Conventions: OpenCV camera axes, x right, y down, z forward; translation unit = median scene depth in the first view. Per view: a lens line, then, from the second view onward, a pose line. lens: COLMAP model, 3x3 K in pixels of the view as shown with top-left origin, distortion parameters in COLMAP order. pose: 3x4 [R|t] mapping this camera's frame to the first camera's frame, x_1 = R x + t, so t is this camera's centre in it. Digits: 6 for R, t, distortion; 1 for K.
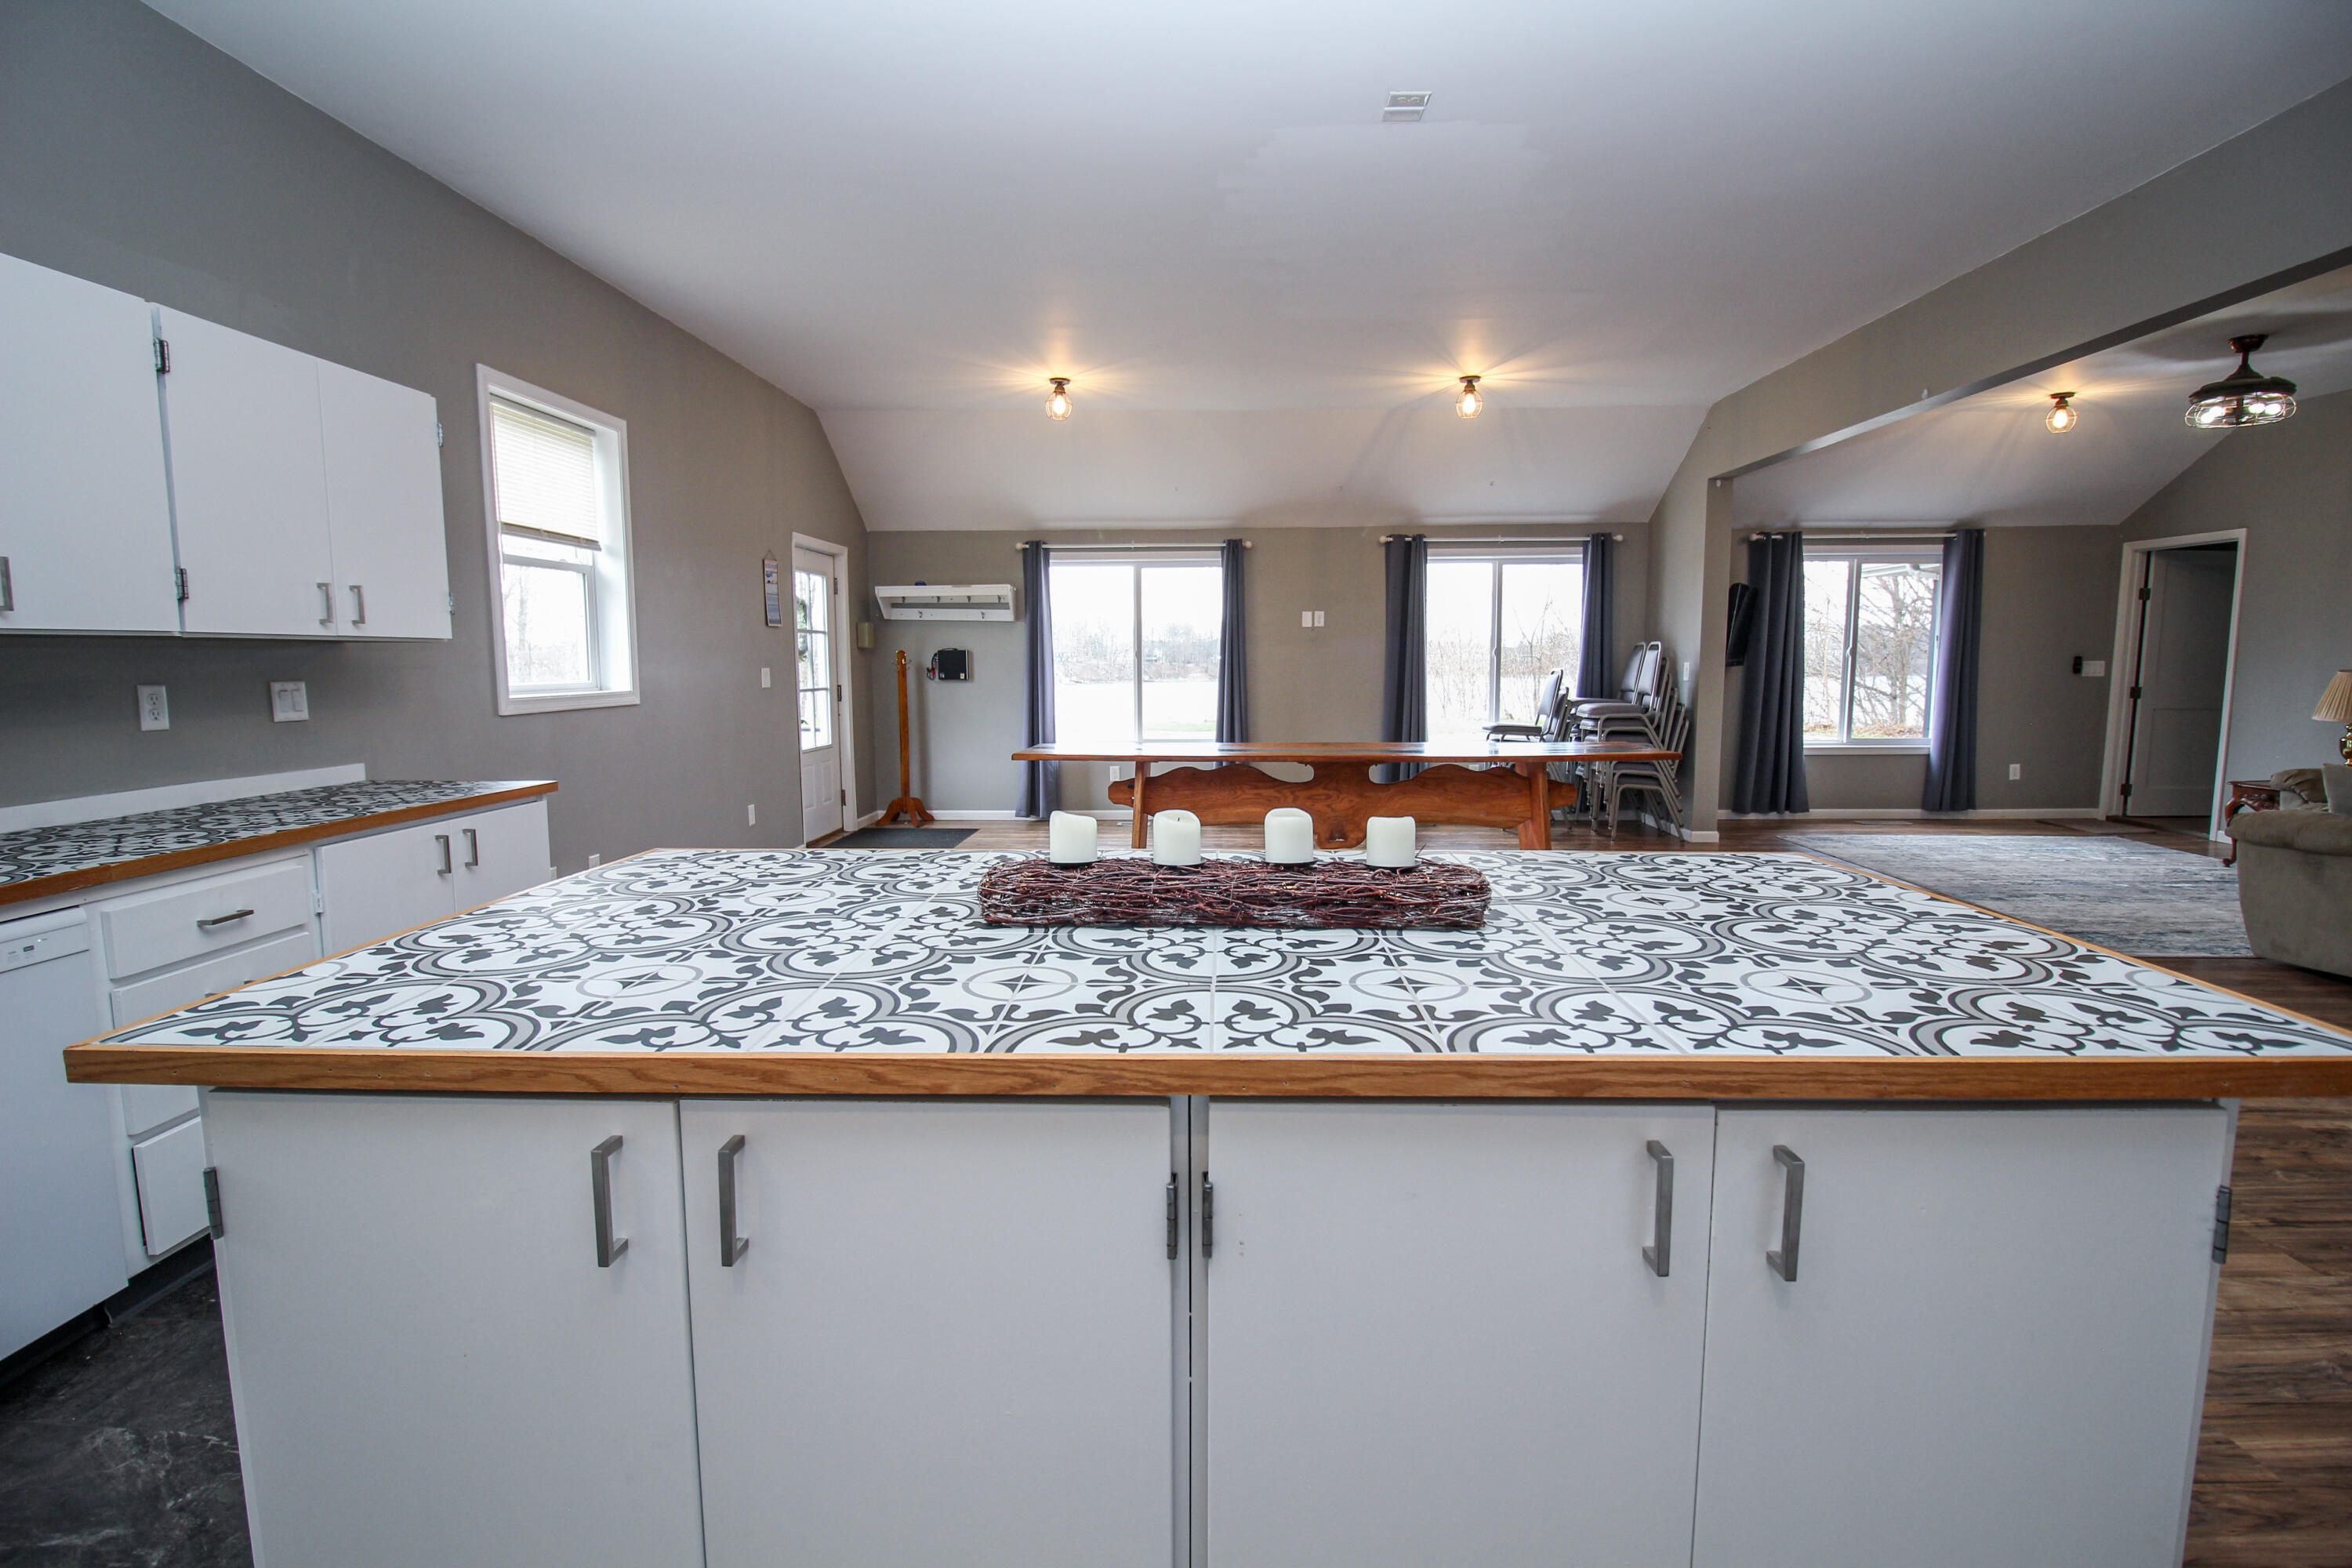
lens RADIAL K [[1106.4, 0, 1174.0], [0, 1106.4, 762.0], [0, 0, 1]] dist [-0.005100, -0.006852]
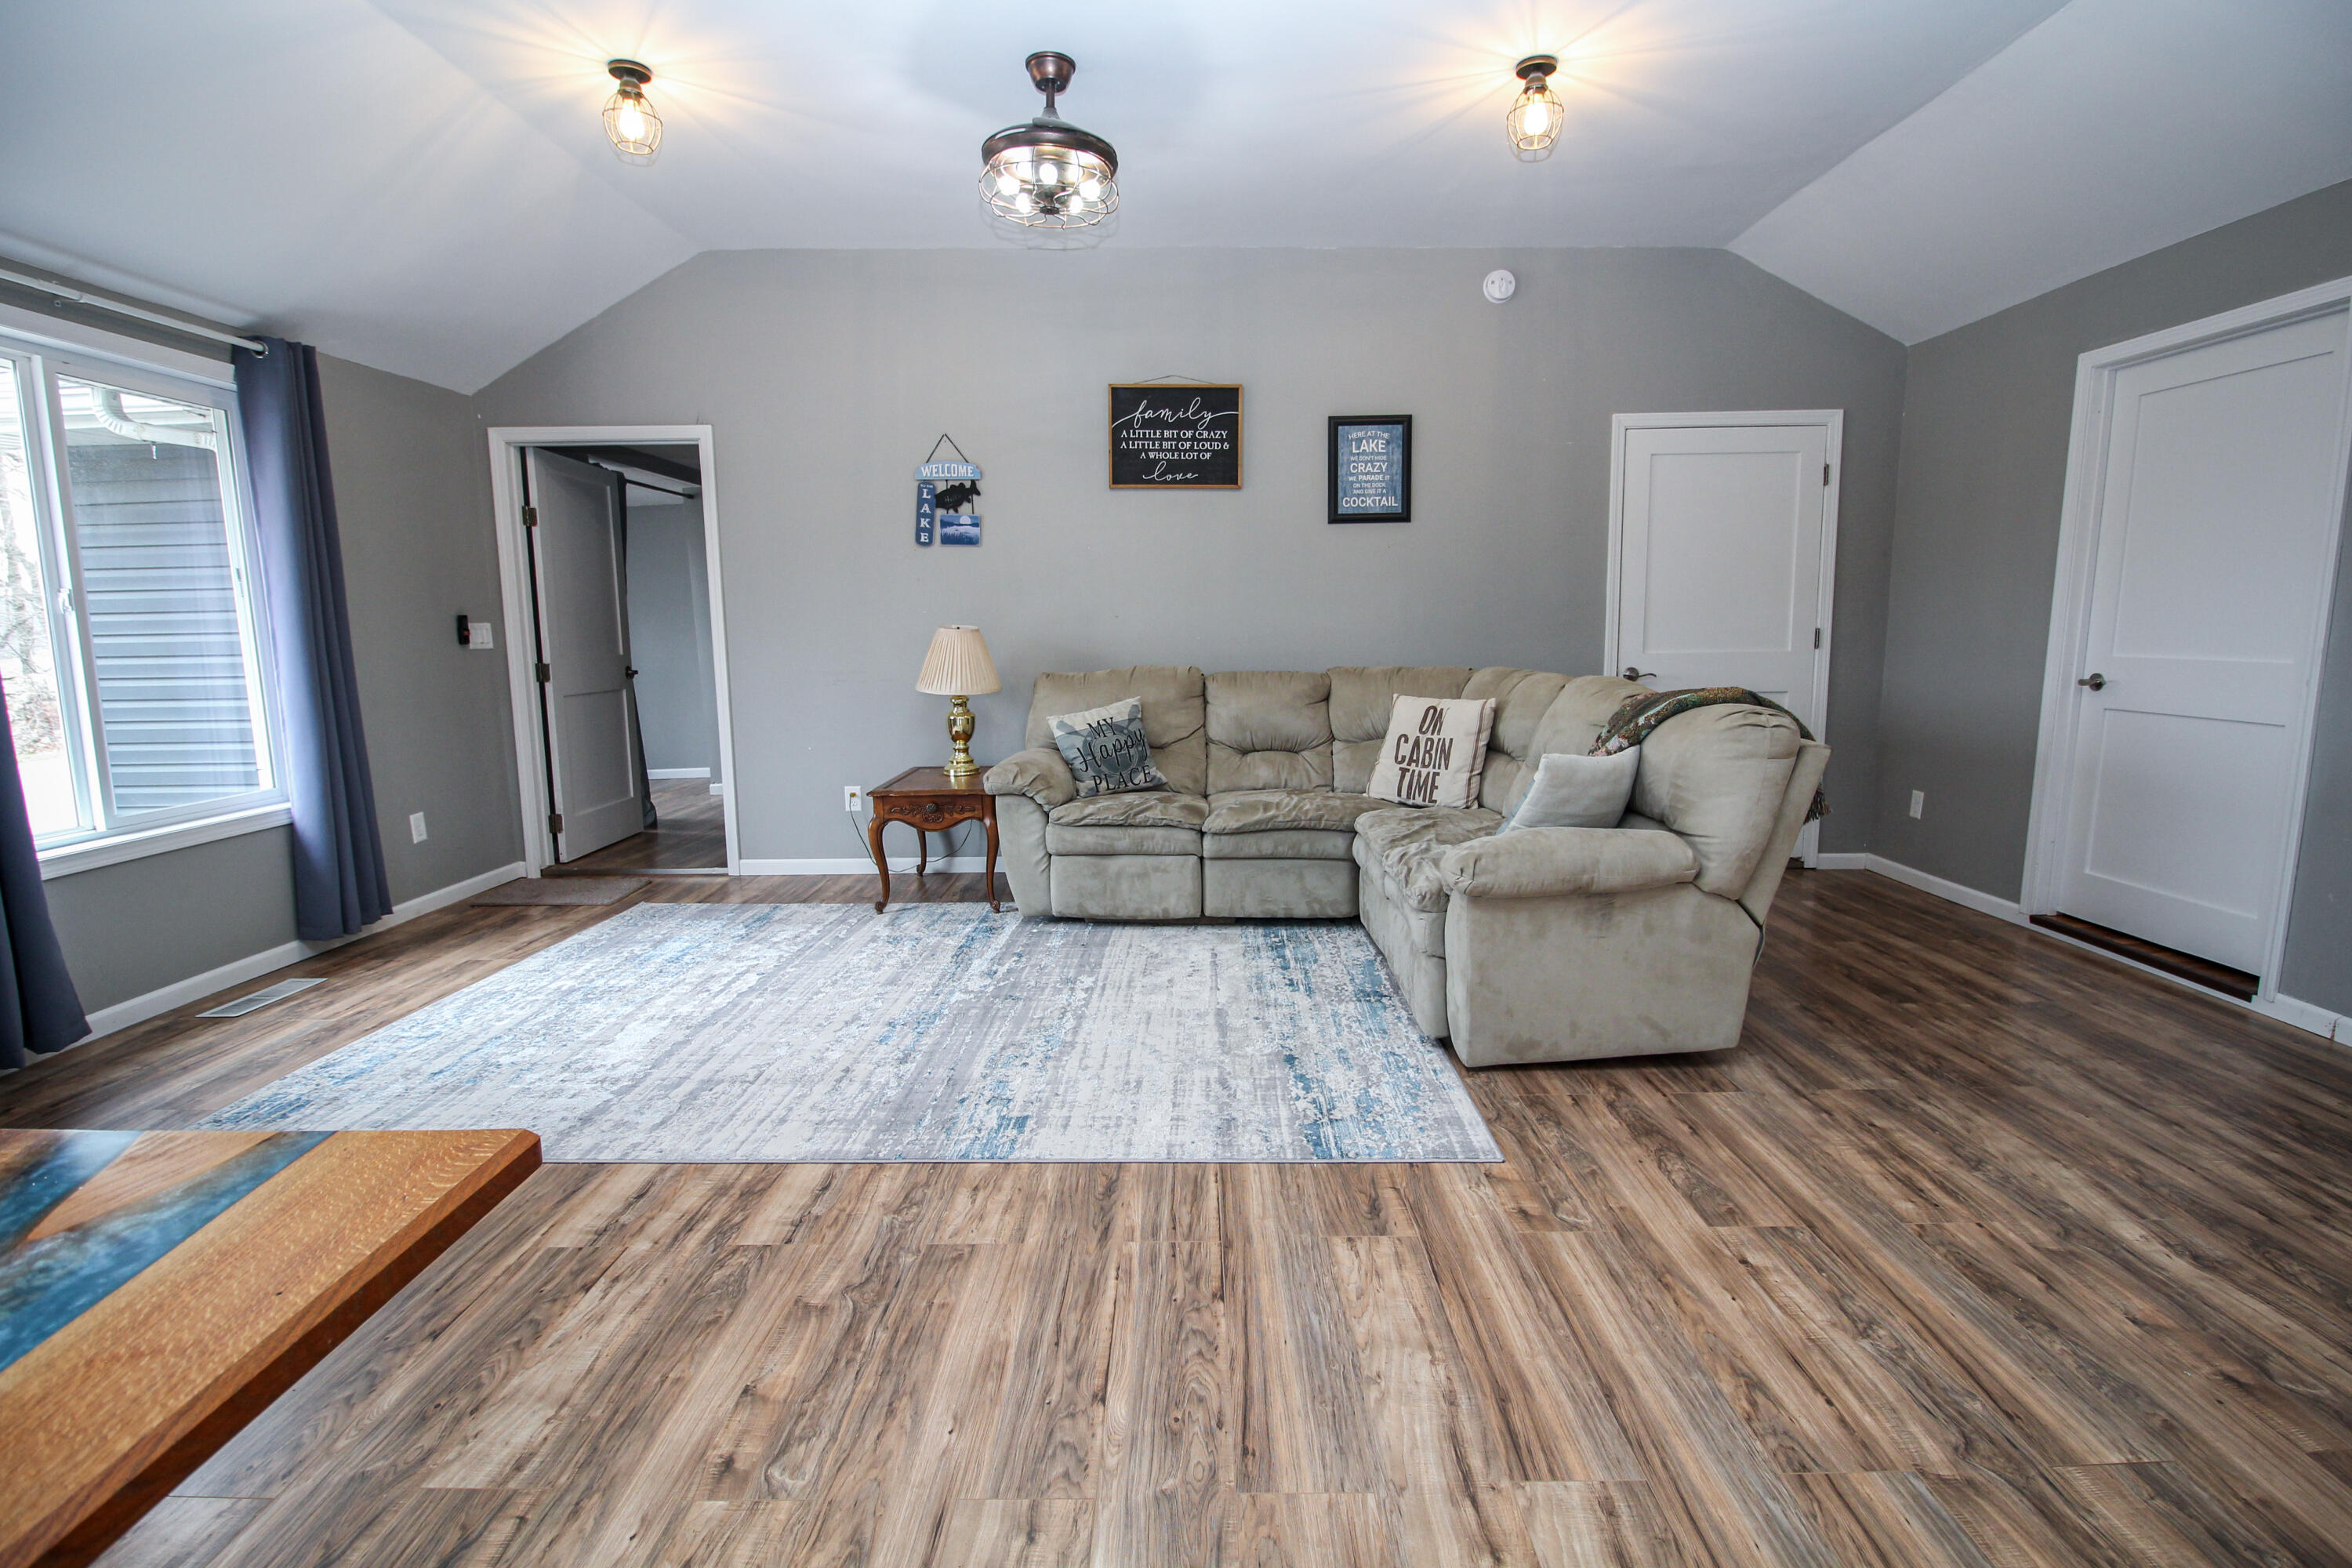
lens RADIAL K [[1106.4, 0, 1187.8], [0, 1106.4, 787.2], [0, 0, 1]] dist [-0.005100, -0.006852]
pose [[-0.038612, -0.141496, 0.989186, 0.343647], [0.104512, 0.983923, 0.144822, -0.080469], [-0.993774, 0.108973, -0.023203, 1.024757]]
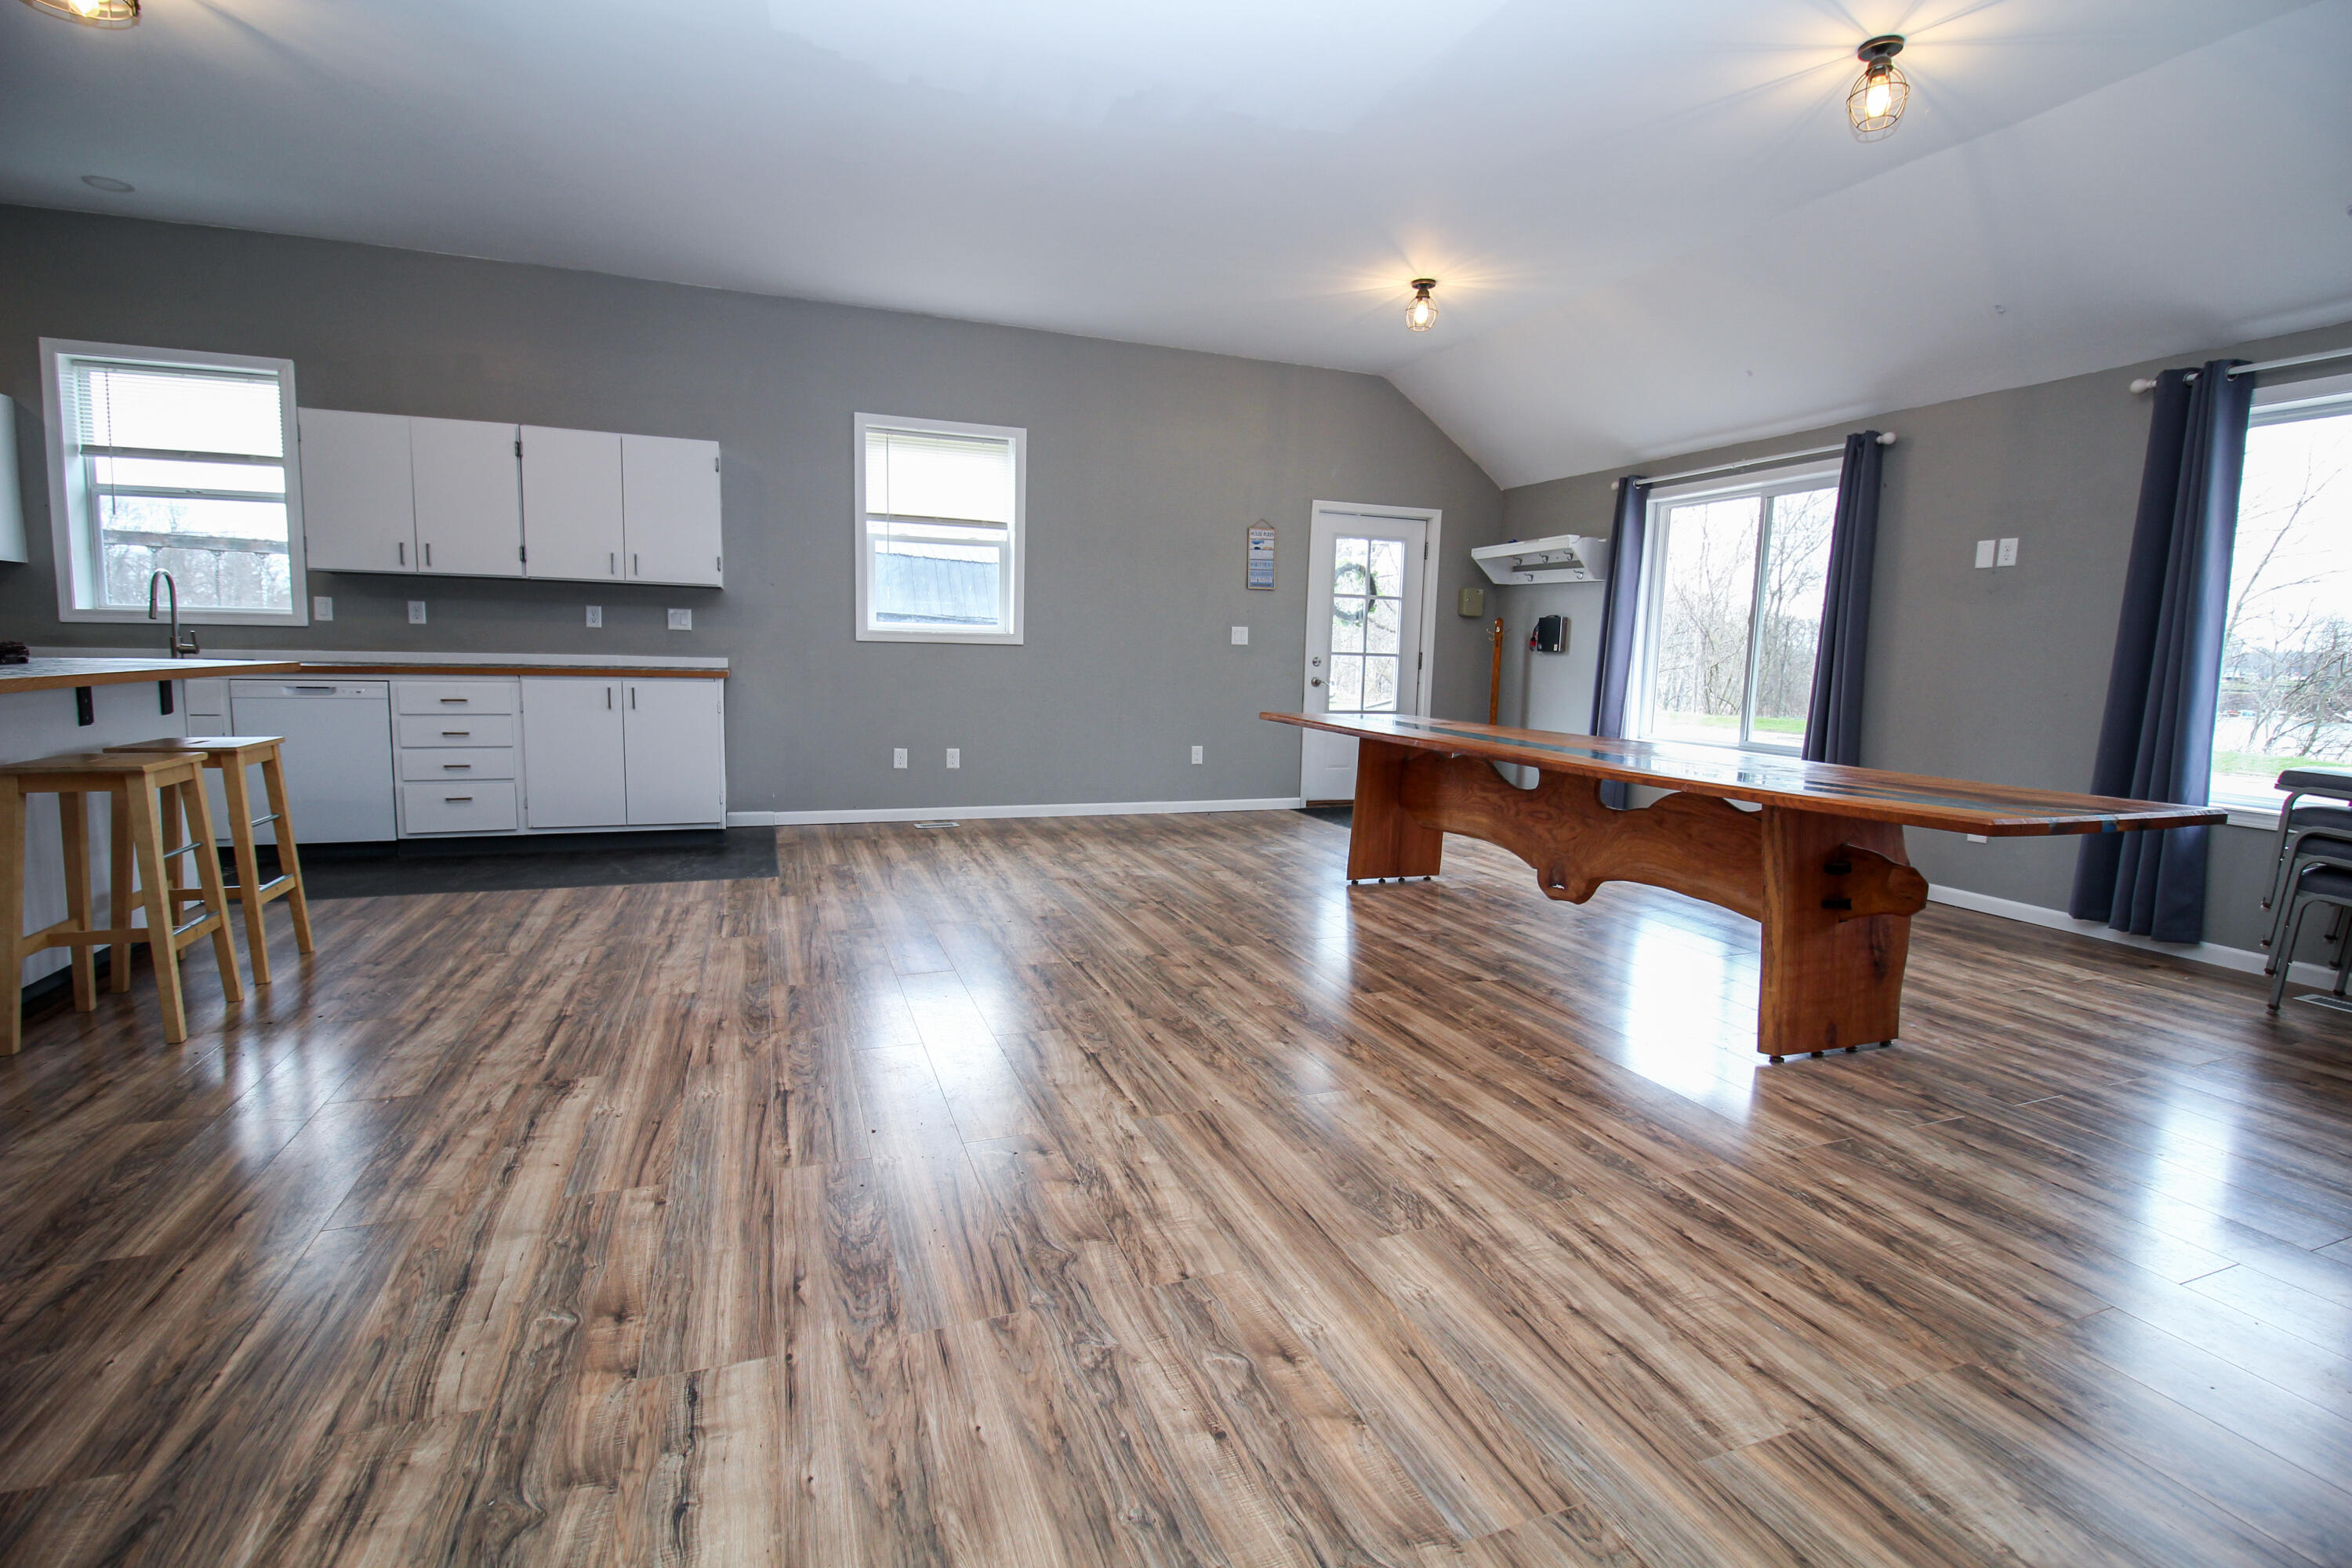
lens RADIAL K [[1086.3, 0, 1177.8], [0, 1086.3, 777.6], [0, 0, 1]] dist [-0.000421, -0.011549]
pose [[0.391732, 0.121278, -0.912051, 0.793189], [-0.113274, 0.990091, 0.083003, -0.023358], [0.913080, 0.070797, 0.401588, 0.662708]]
